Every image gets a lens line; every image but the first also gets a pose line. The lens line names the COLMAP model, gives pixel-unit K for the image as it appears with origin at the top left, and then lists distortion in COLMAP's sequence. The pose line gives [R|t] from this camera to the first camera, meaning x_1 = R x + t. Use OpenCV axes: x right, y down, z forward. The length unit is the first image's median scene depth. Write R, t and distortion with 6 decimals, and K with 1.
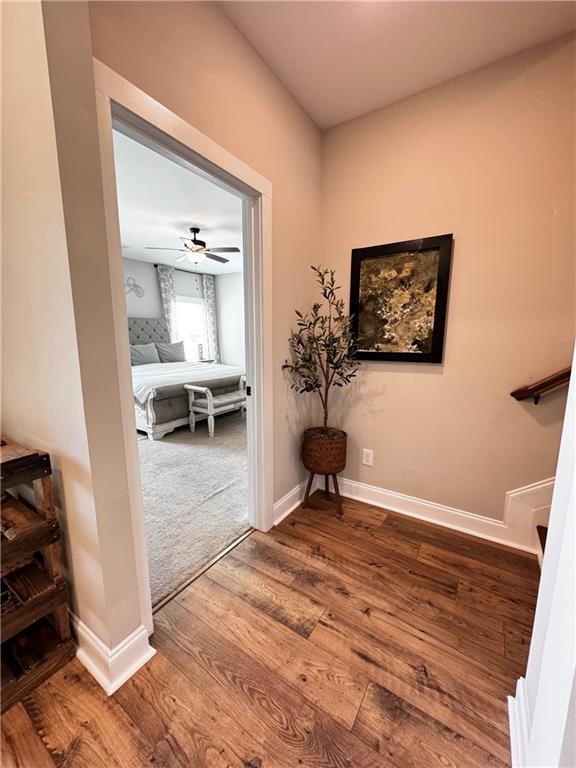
lens RADIAL K [[308.8, 0, 283.5], [0, 308.8, 382.1], [0, 0, 1]] dist [-0.001666, 0.000107]
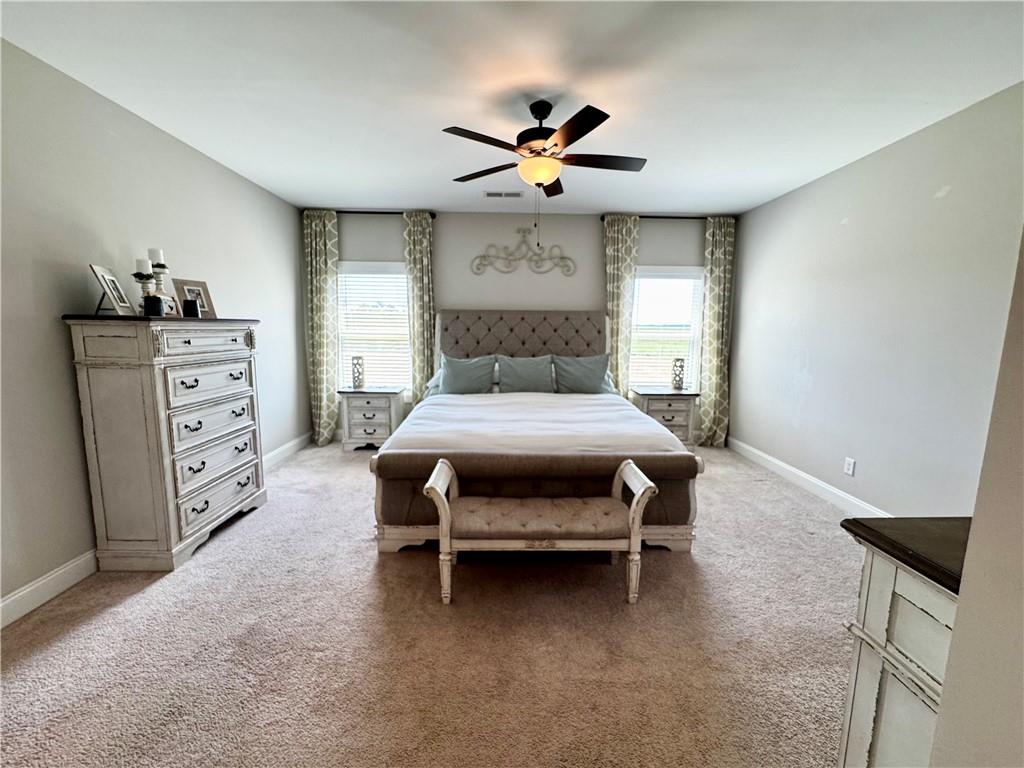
lens RADIAL K [[411.8, 0, 515.8], [0, 411.8, 384.0], [0, 0, 1]] dist [-0.001666, 0.000107]
pose [[0.577890, 0.110937, -0.808539, 0.145124], [-0.133213, 0.990253, 0.040657, -0.090694], [0.805169, 0.084212, 0.587036, 0.484423]]
